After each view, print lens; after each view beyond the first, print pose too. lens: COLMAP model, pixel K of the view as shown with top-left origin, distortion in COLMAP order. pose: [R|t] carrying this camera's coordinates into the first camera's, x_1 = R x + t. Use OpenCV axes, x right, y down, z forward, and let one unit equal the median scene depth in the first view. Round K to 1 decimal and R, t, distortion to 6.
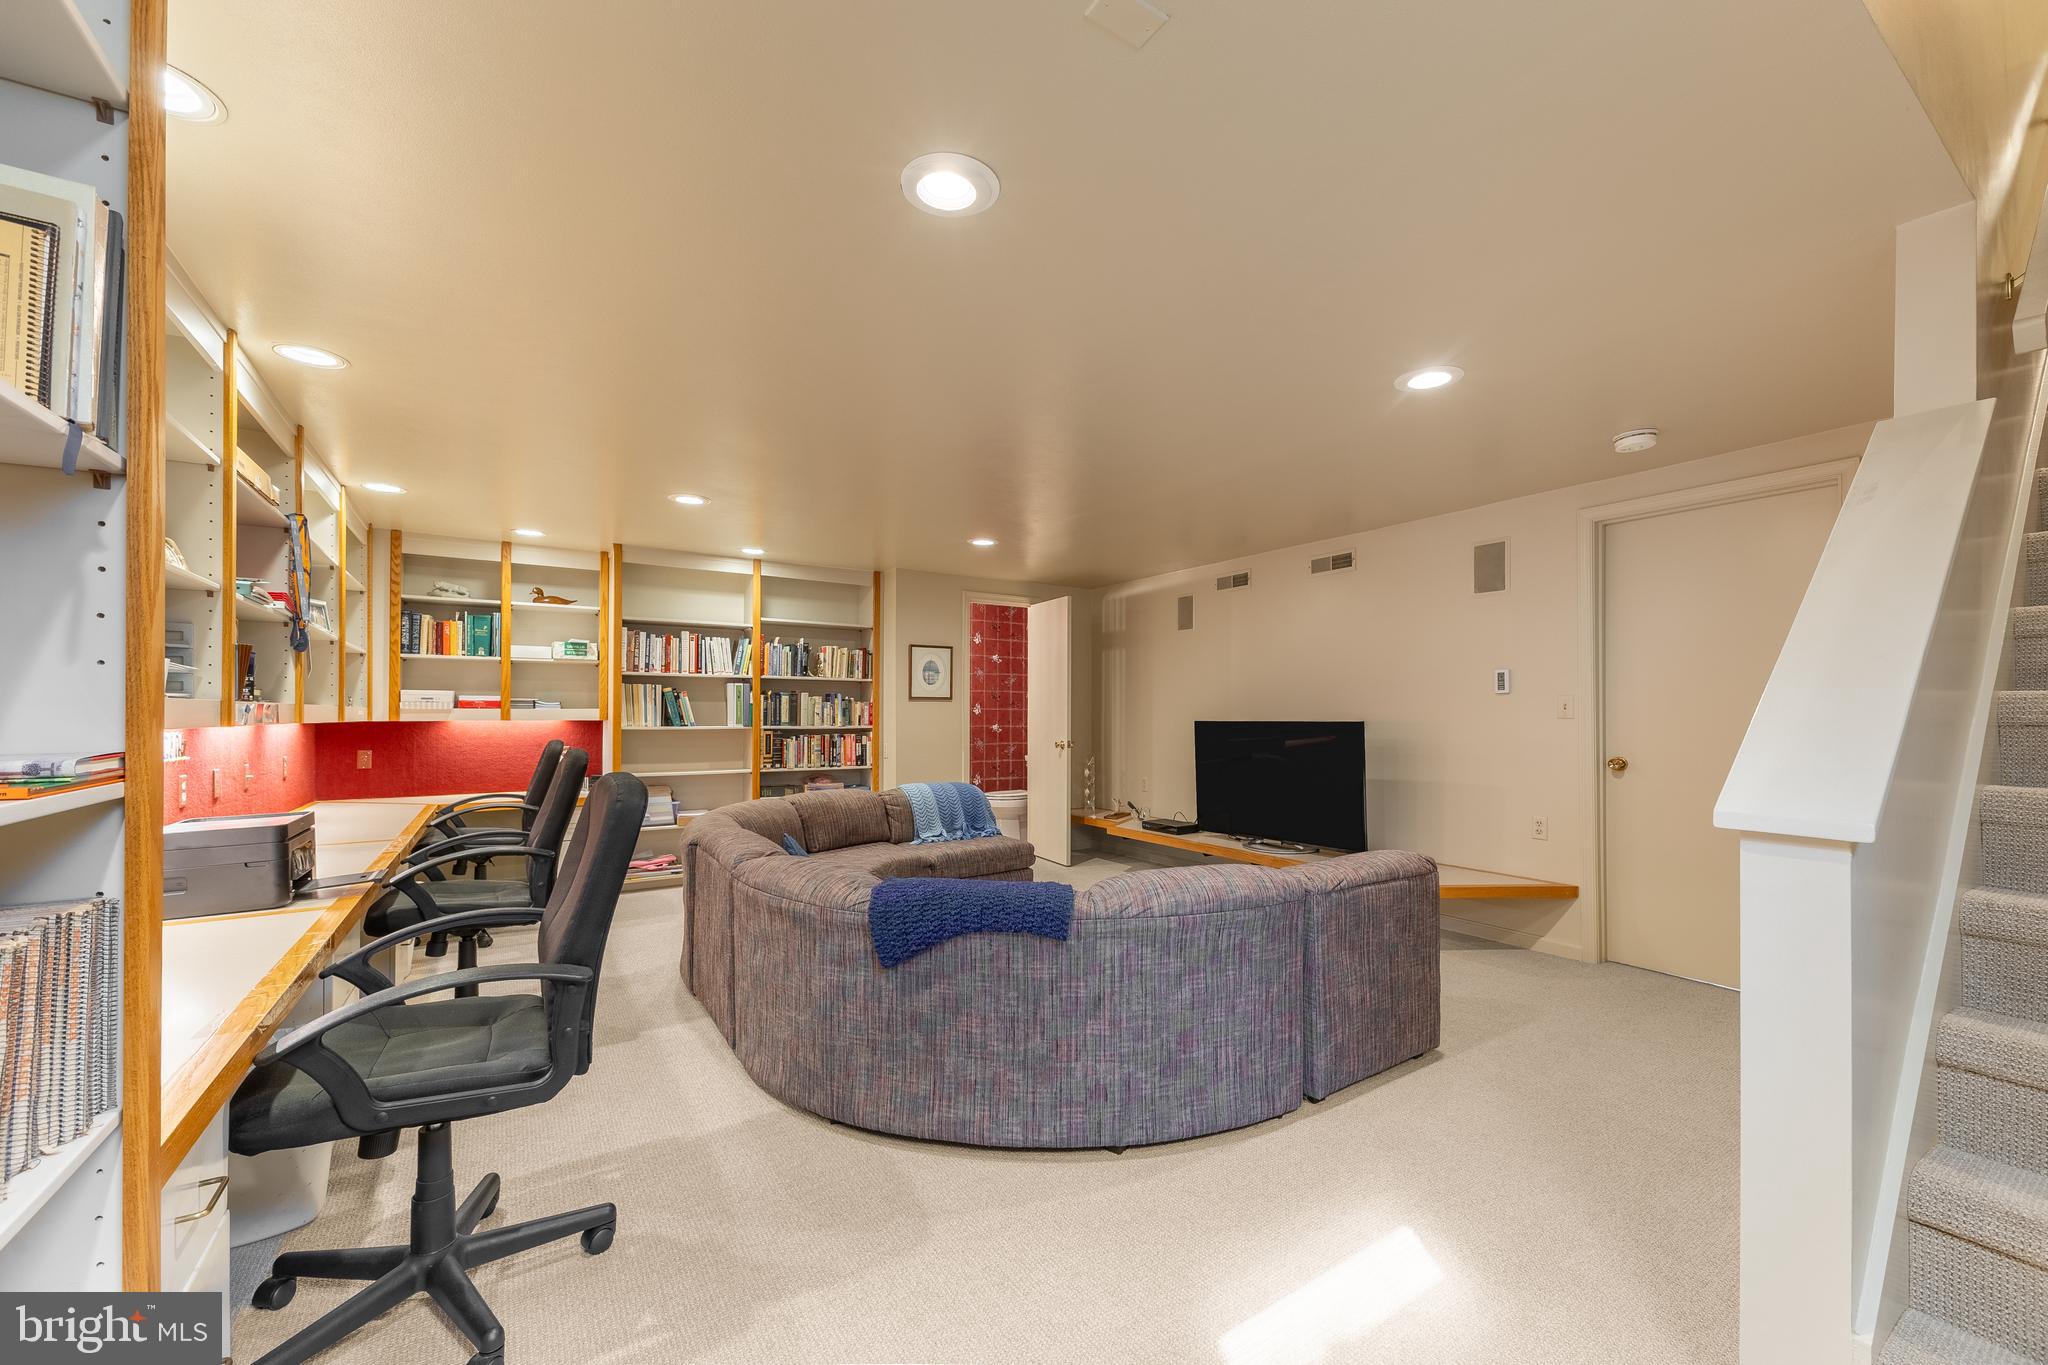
lens RADIAL K [[801.1, 0, 1026.4], [0, 801.1, 712.8], [0, 0, 1]] dist [0.000793, 0.000057]
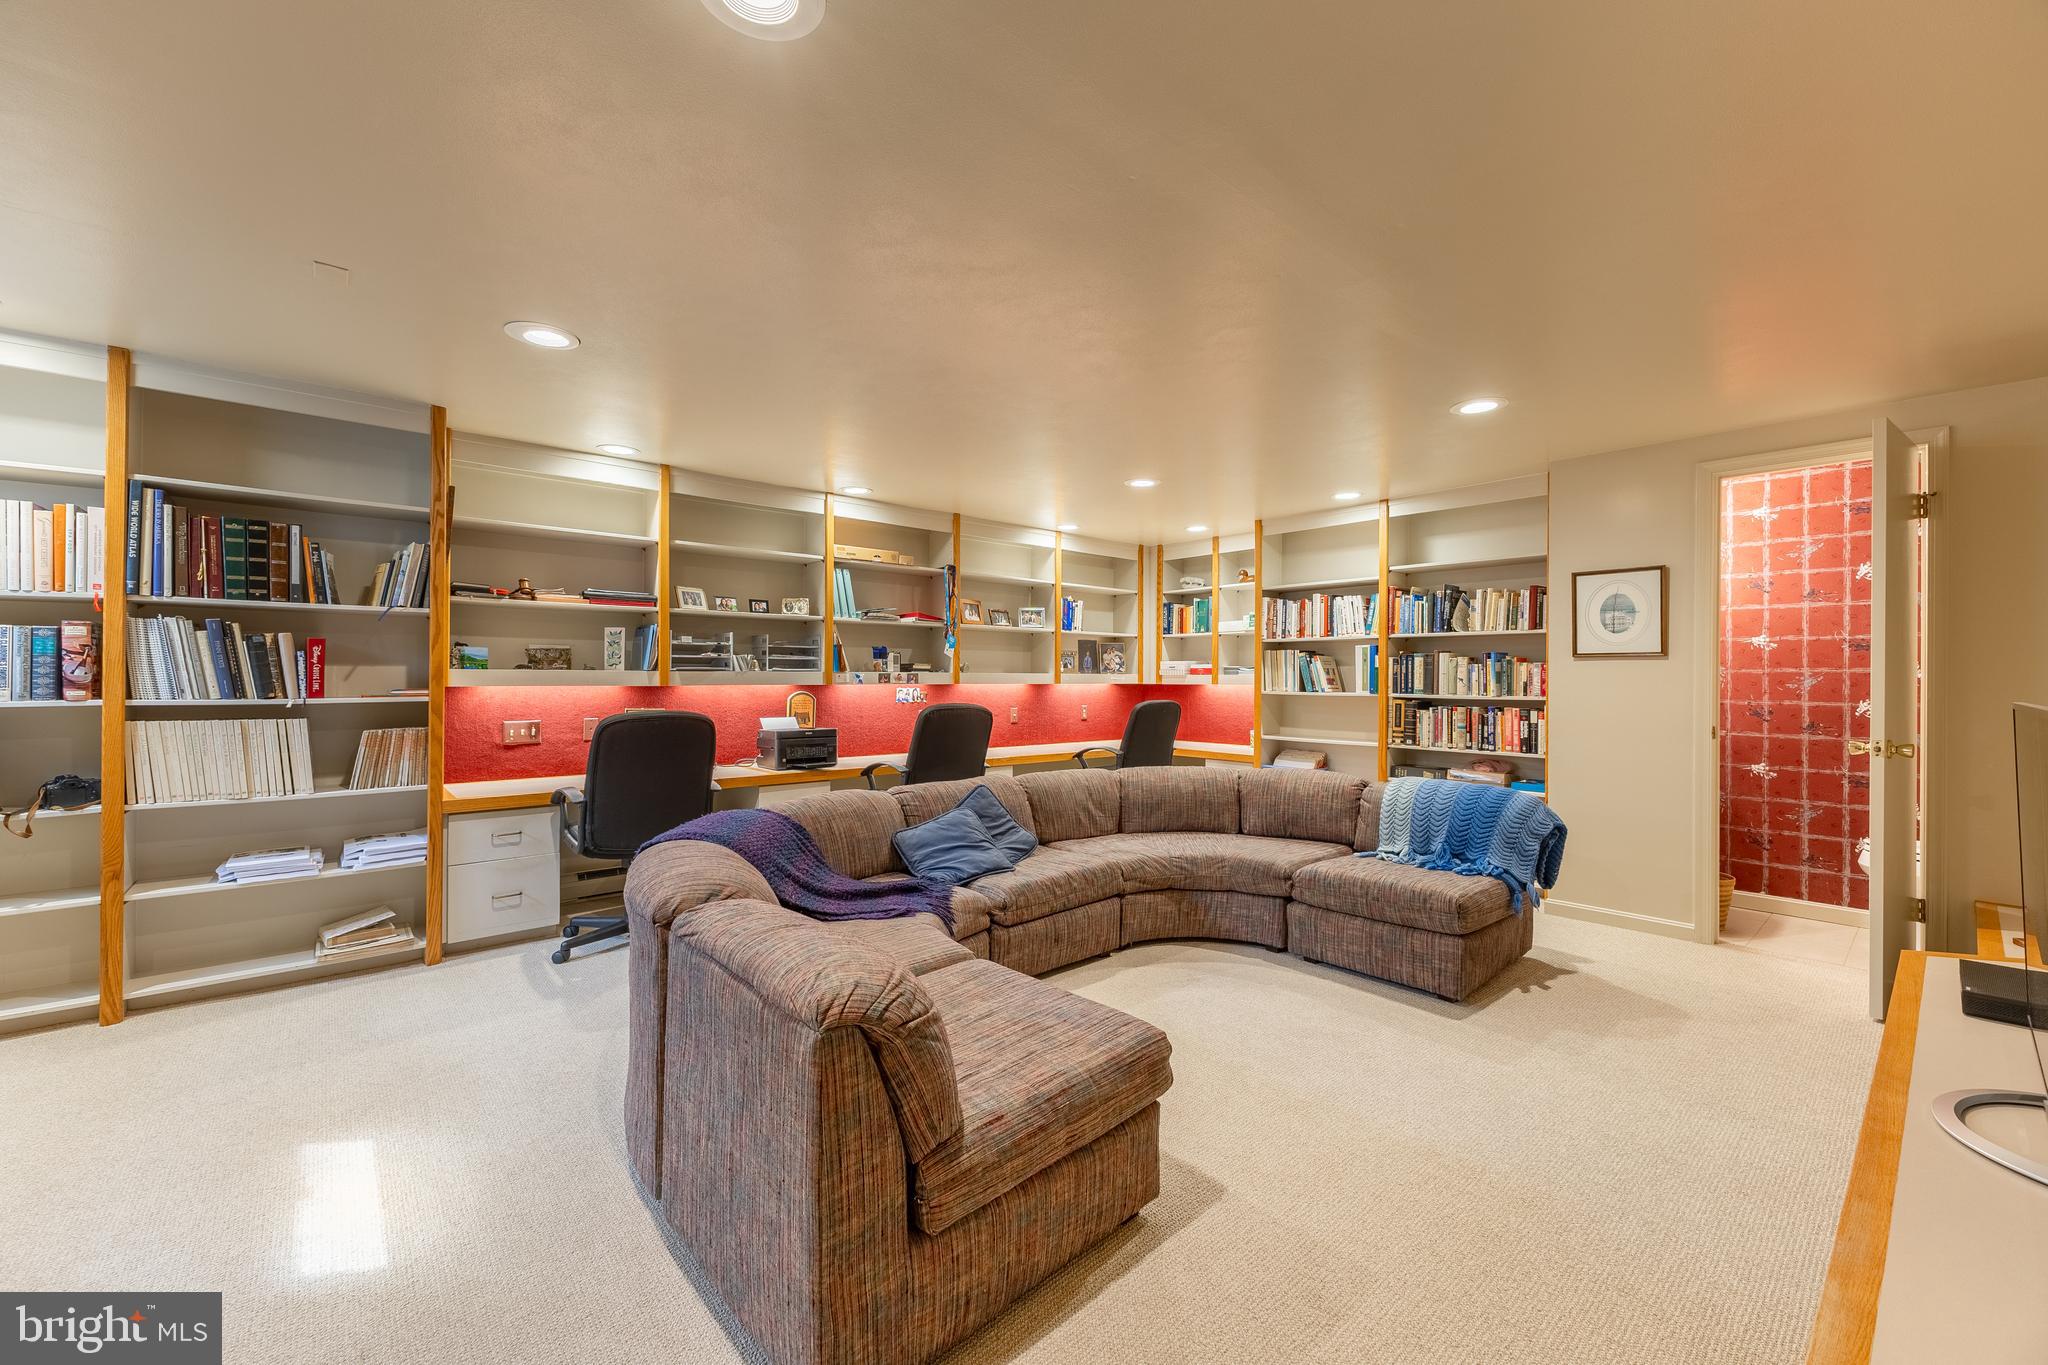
lens RADIAL K [[784.1, 0, 1024.0], [0, 784.1, 682.5], [0, 0, 1]] dist [-0.000405, -0.000003]
pose [[0.157161, 0.005542, -0.987557, 0.426411], [-0.001072, 0.999985, 0.005441, 0.000411], [0.987572, 0.000204, 0.157164, 0.475460]]
